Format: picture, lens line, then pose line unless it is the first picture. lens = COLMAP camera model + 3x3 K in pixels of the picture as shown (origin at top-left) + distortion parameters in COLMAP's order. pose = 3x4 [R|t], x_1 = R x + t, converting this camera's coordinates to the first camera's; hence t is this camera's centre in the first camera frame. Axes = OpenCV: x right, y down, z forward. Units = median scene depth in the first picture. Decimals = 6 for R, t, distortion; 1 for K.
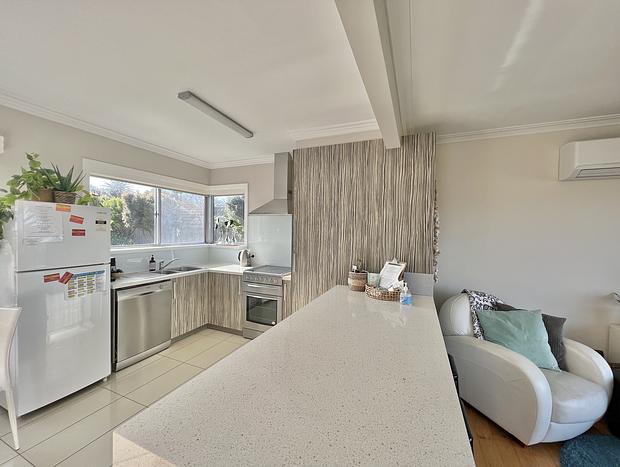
lens RADIAL K [[249.5, 0, 306.9], [0, 249.5, 234.6], [0, 0, 1]] dist [-0.001343, 0.000396]
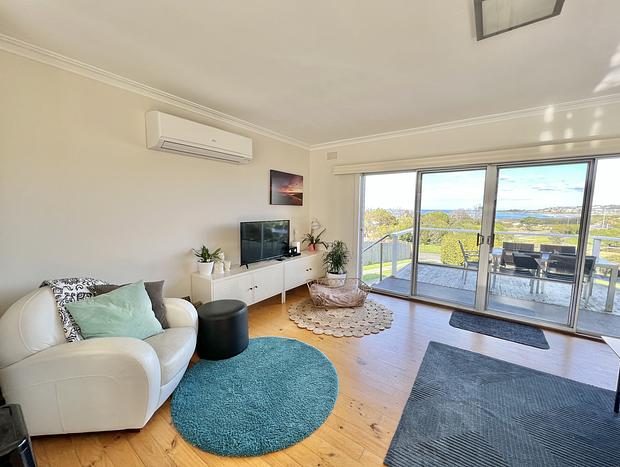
lens RADIAL K [[249.5, 0, 308.6], [0, 249.5, 233.7], [0, 0, 1]] dist [-0.001343, 0.000396]
pose [[0.220409, -0.113450, 0.968787, 0.145464], [0.012403, 0.993459, 0.113518, 0.022080], [-0.975329, -0.013004, 0.220375, 0.144589]]
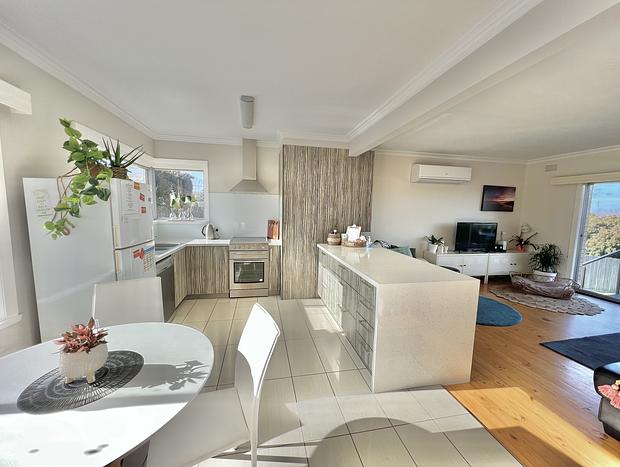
lens RADIAL K [[249.5, 0, 307.6], [0, 249.5, 233.9], [0, 0, 1]] dist [-0.001343, 0.000396]
pose [[0.822617, -0.059354, 0.565489, -0.860072], [0.002318, 0.994879, 0.101051, -0.009865], [-0.568591, -0.081815, 0.818542, -0.209220]]
